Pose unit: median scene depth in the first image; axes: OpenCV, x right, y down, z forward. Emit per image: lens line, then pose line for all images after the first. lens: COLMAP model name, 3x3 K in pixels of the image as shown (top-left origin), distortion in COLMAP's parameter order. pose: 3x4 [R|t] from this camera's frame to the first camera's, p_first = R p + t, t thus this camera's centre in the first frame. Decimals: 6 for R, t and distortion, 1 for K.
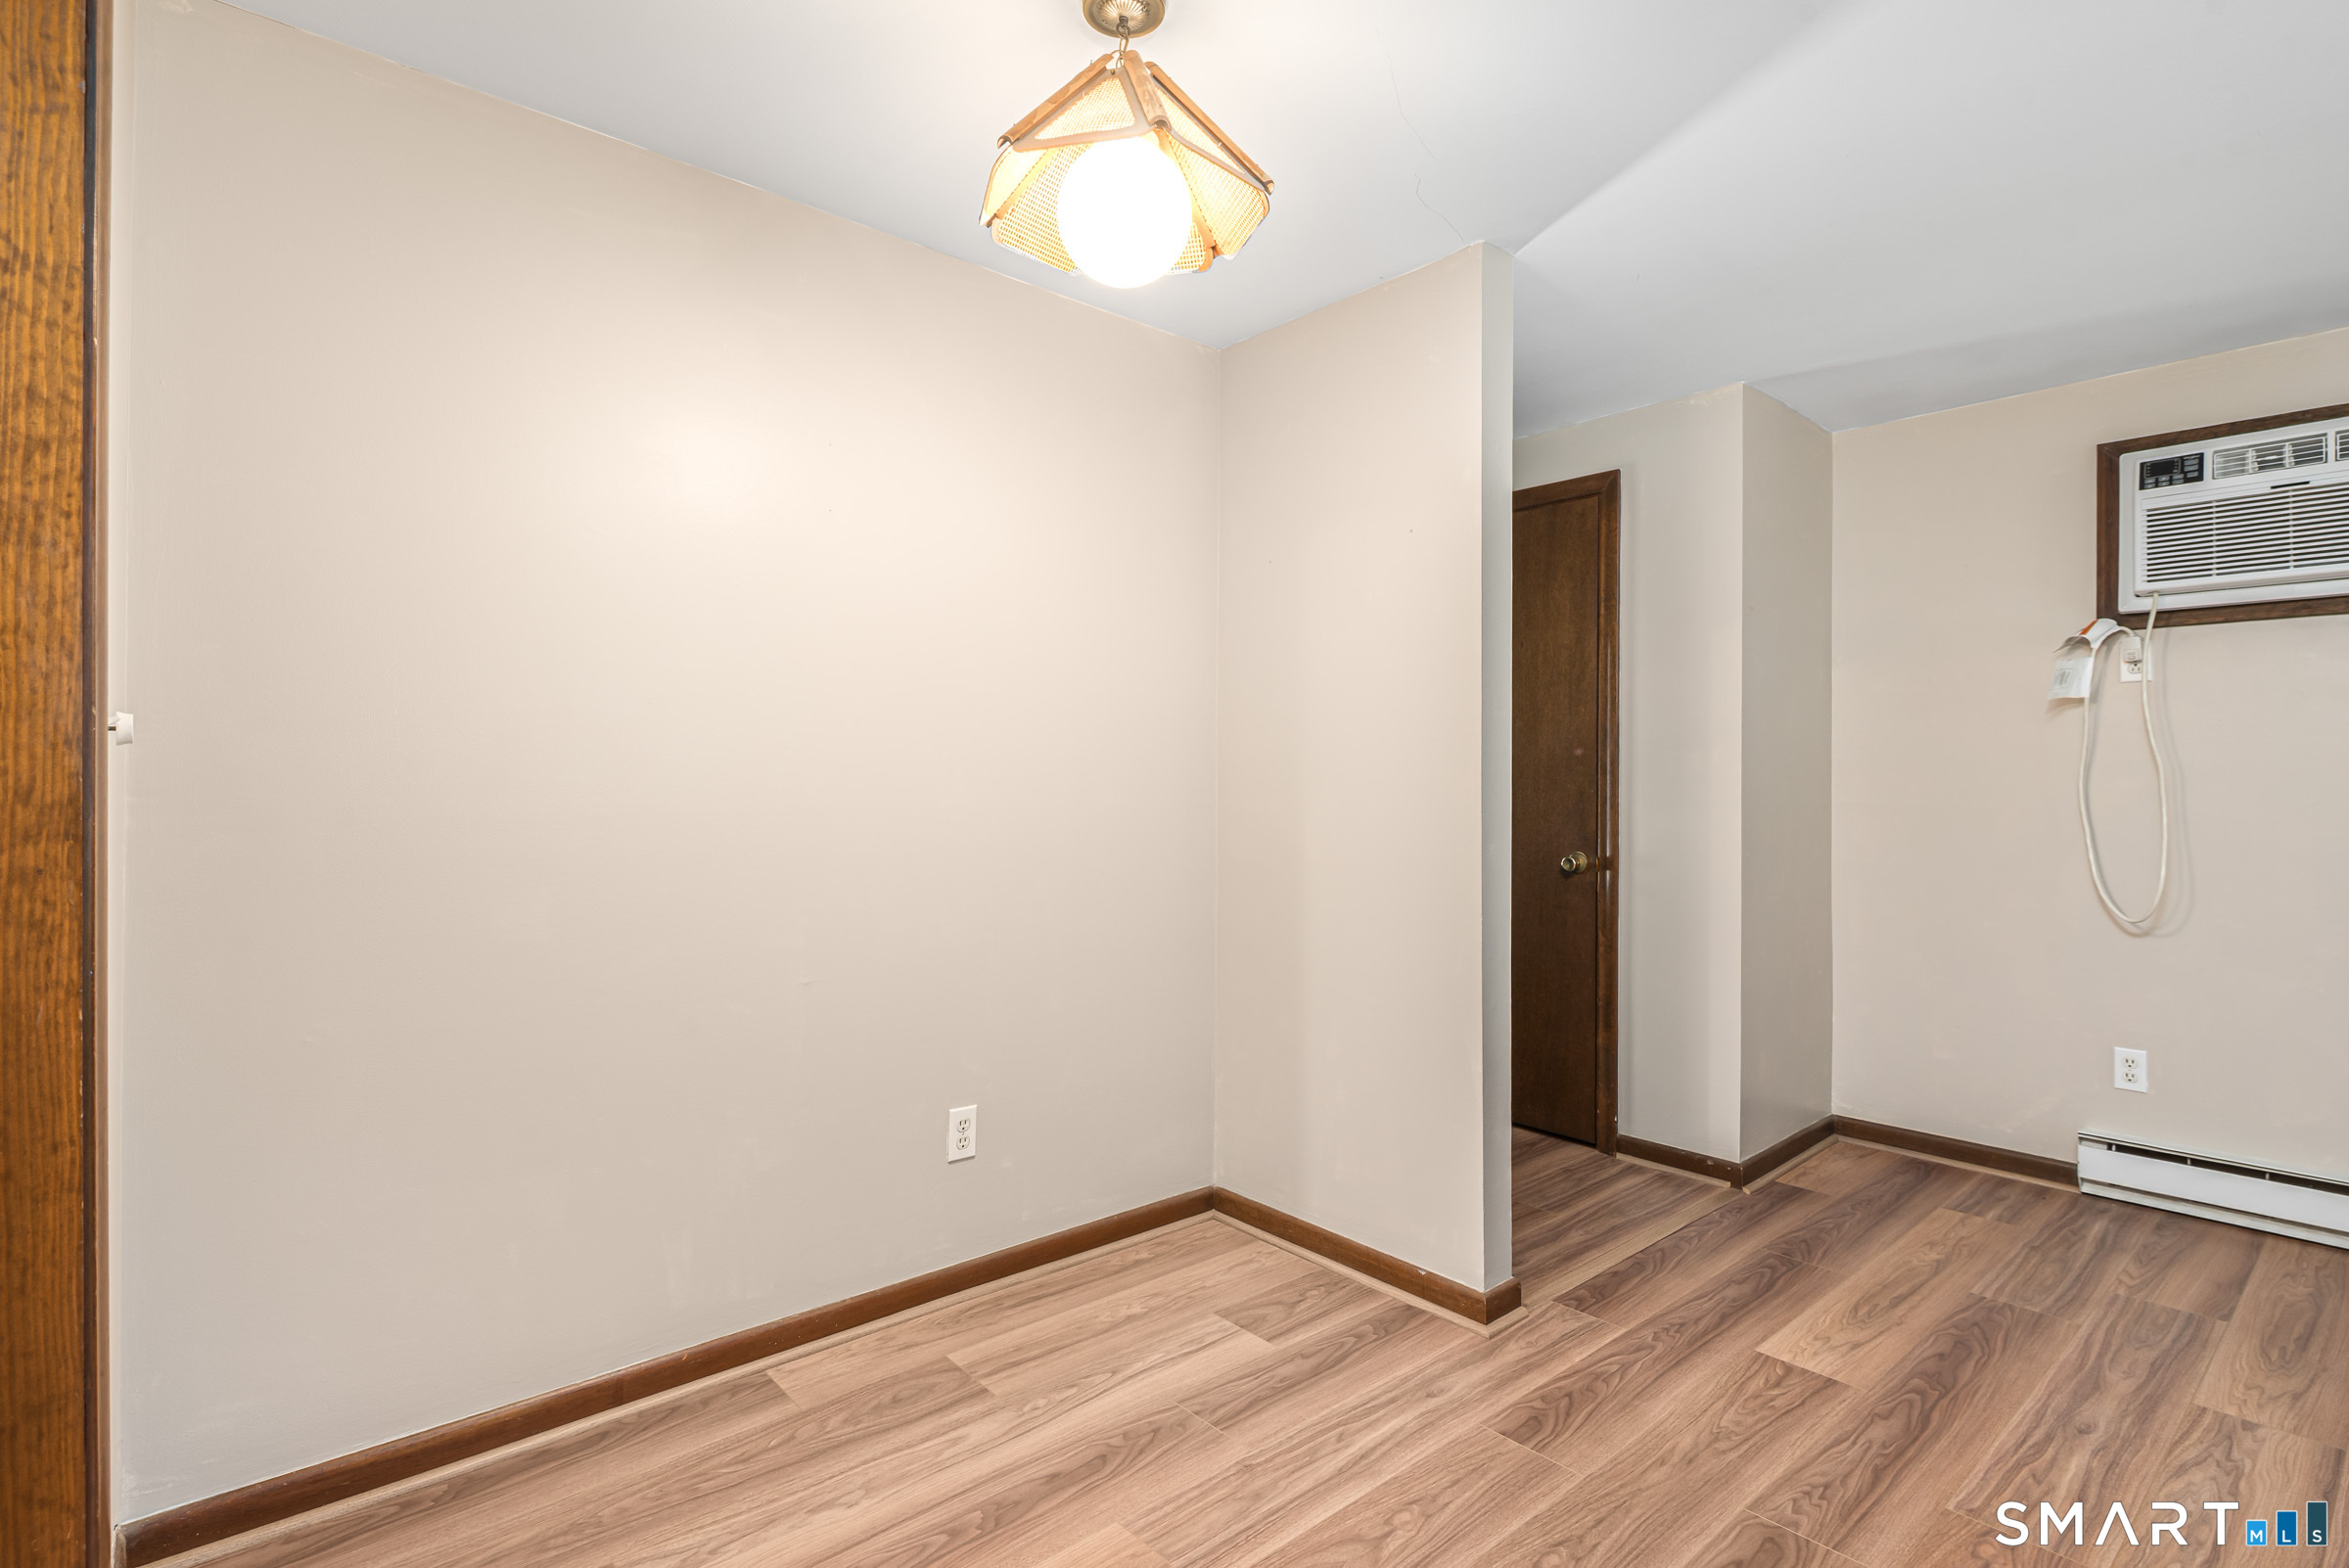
lens RADIAL K [[1055.9, 0, 1176.1], [0, 1055.9, 775.1], [0, 0, 1]] dist [0.011502, 0.001016]
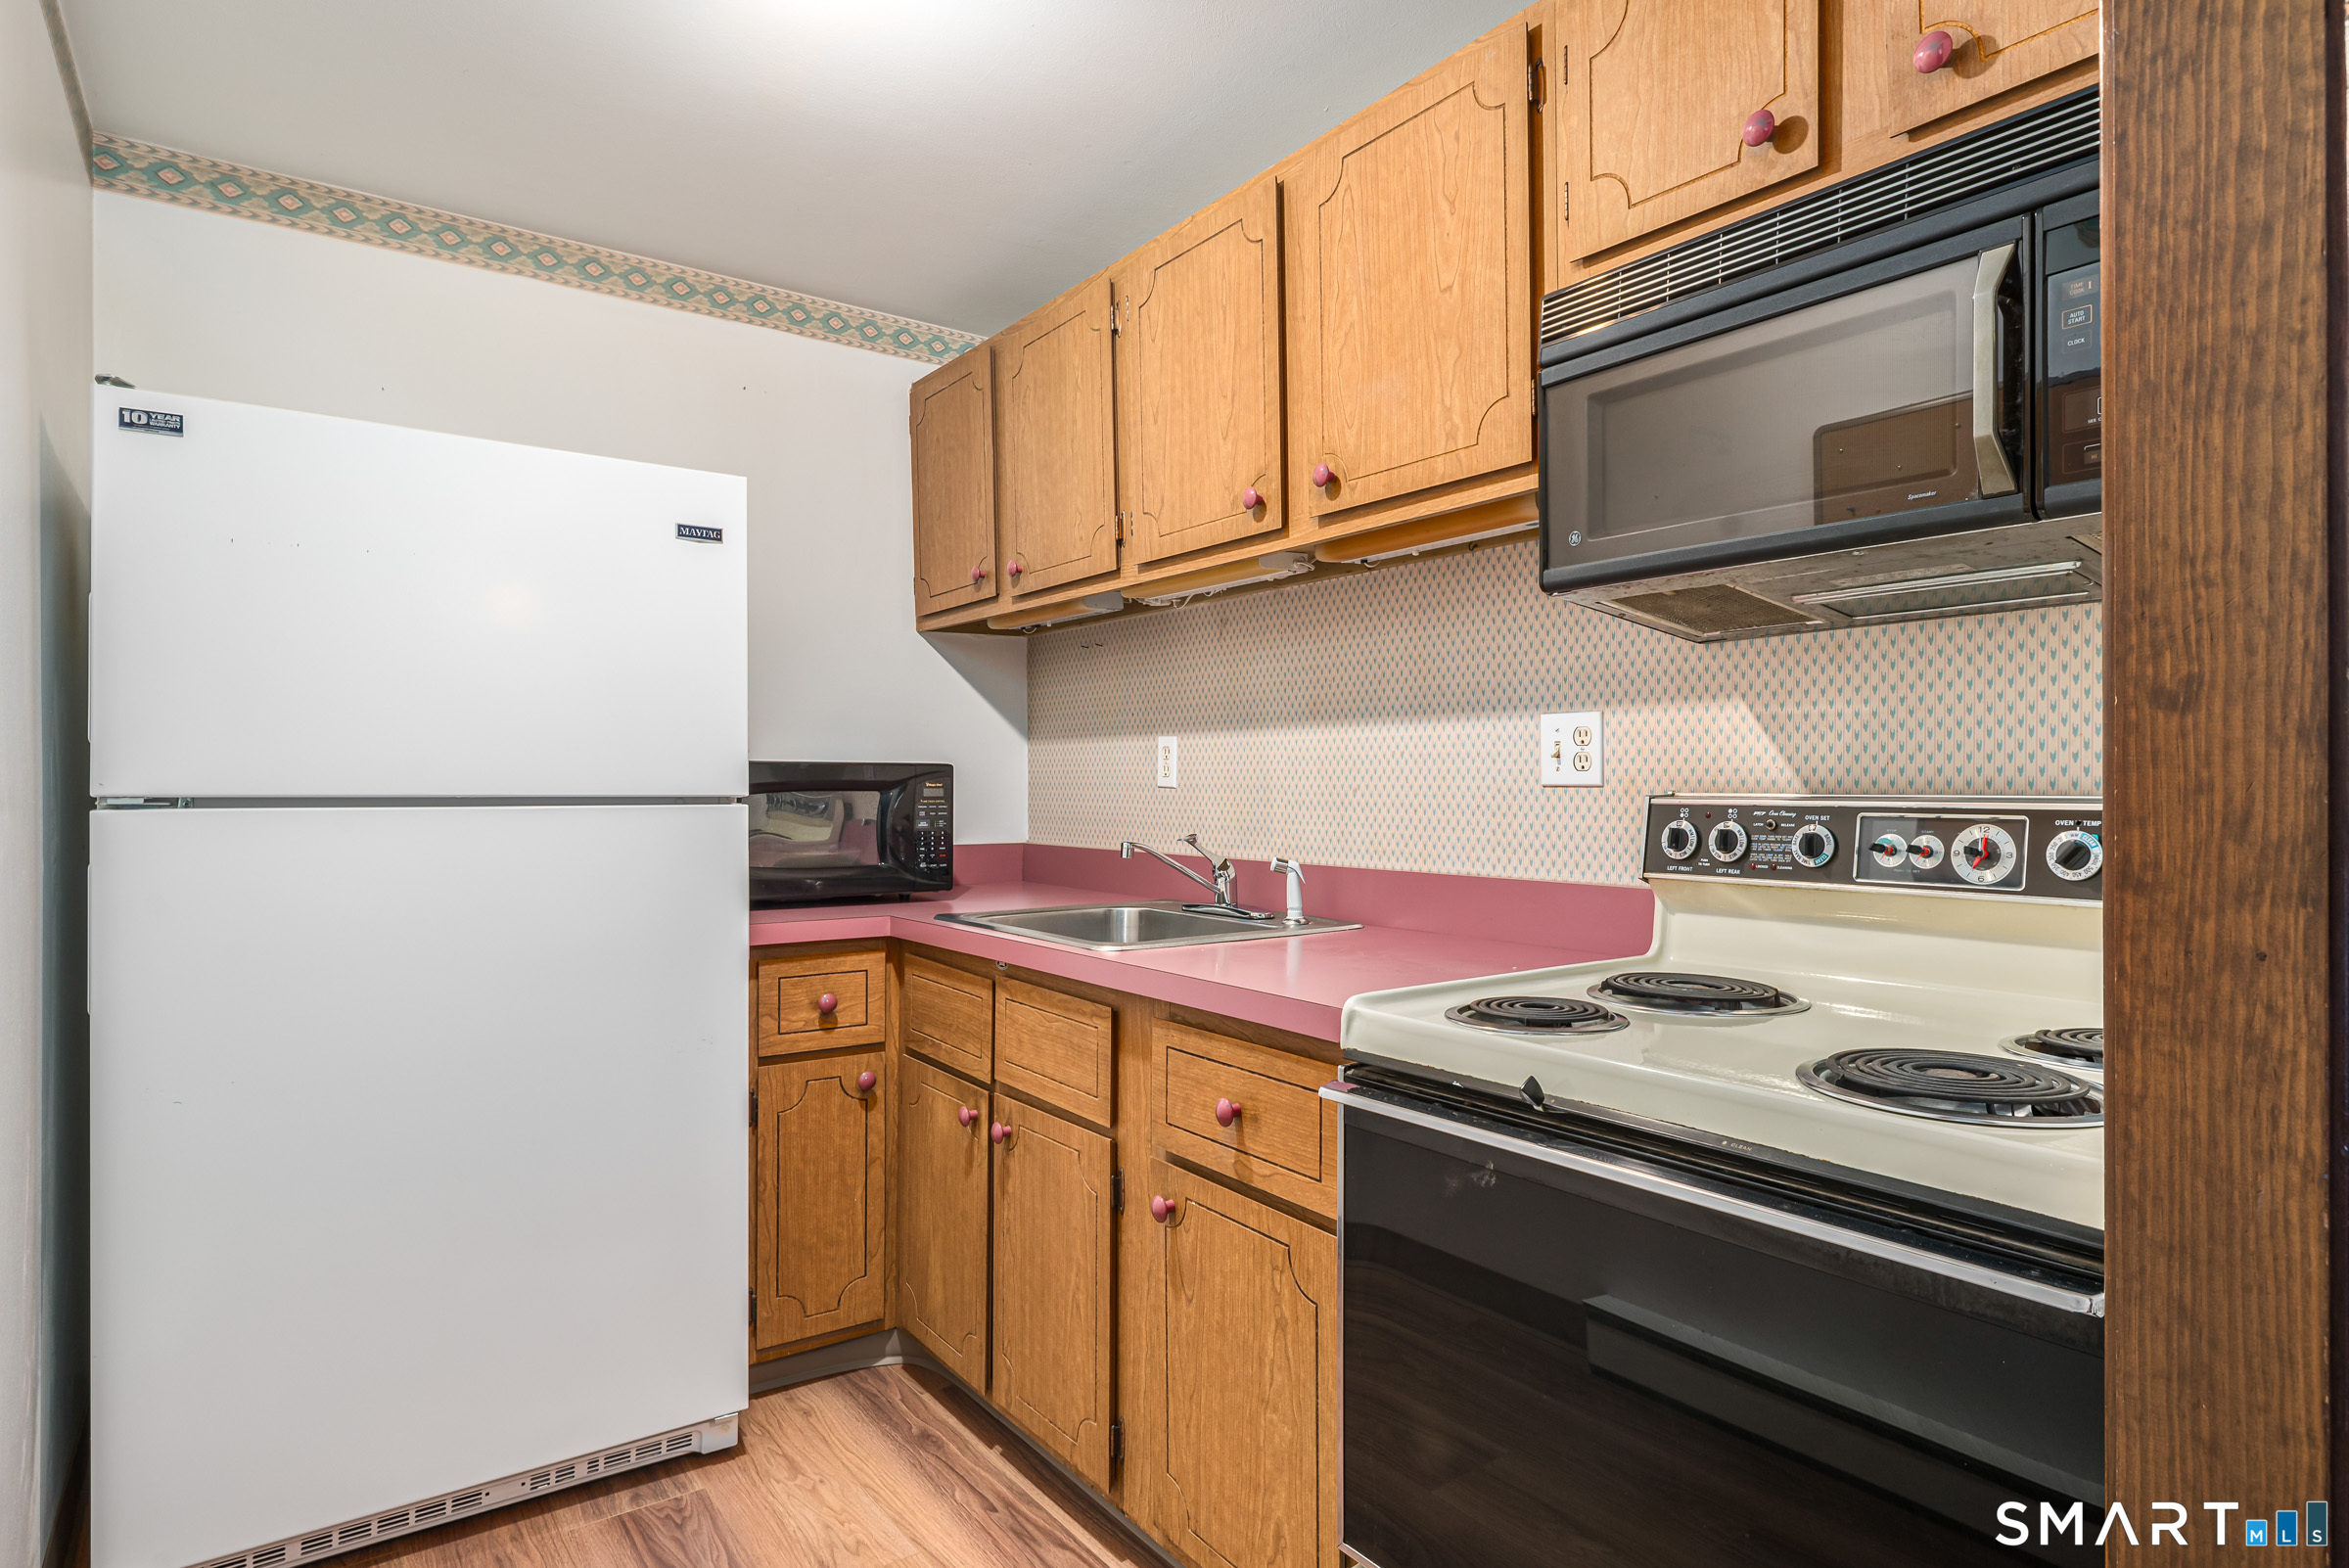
lens RADIAL K [[1167.0, 0, 1176.3], [0, 1167.0, 789.2], [0, 0, 1]] dist [-0.012950, -0.000167]
pose [[-0.005983, -0.005138, -0.999969, -0.423312], [-0.001086, 0.999986, -0.005132, 0.002243], [0.999982, 0.001055, -0.005988, 0.407611]]
